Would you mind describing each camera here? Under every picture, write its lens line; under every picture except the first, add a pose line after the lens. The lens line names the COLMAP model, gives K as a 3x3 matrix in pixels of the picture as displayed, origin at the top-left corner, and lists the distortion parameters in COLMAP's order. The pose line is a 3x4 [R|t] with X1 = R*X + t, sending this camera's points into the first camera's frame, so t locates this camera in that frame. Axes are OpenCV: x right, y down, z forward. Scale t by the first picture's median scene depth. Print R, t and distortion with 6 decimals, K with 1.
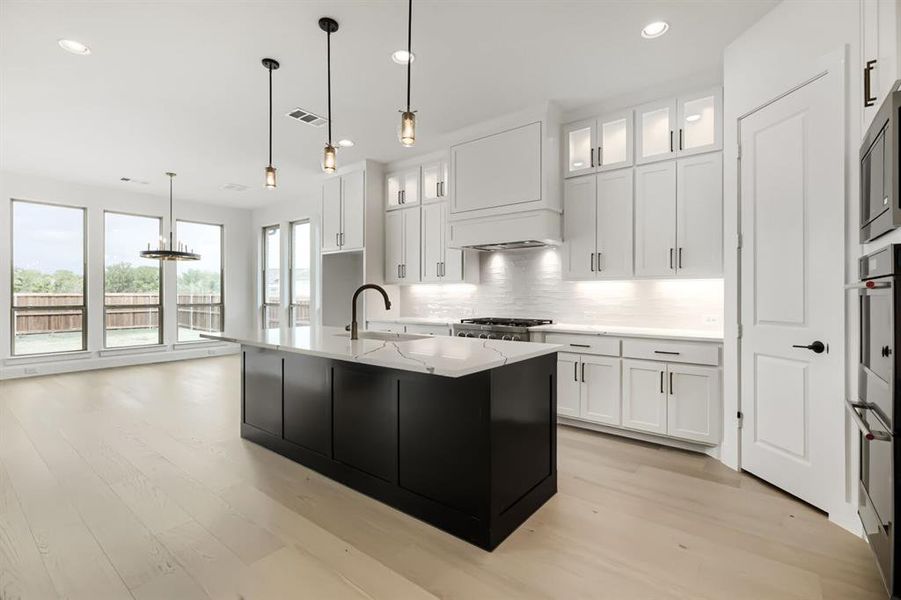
lens RADIAL K [[405.4, 0, 450.5], [0, 405.4, 300.0], [0, 0, 1]] dist [-0.000874, 0.000131]
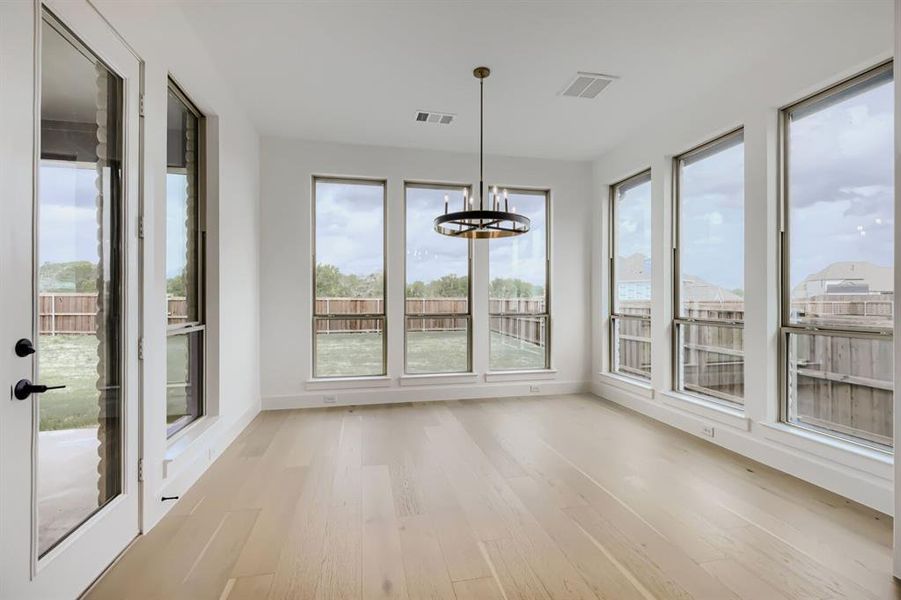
lens RADIAL K [[405.4, 0, 450.5], [0, 405.4, 300.0], [0, 0, 1]] dist [-0.000874, 0.000131]
pose [[0.772048, 0.000459, -0.635564, -0.368033], [-0.005944, 0.999961, -0.006498, -0.008516], [0.635537, 0.008795, 0.772021, 0.542891]]
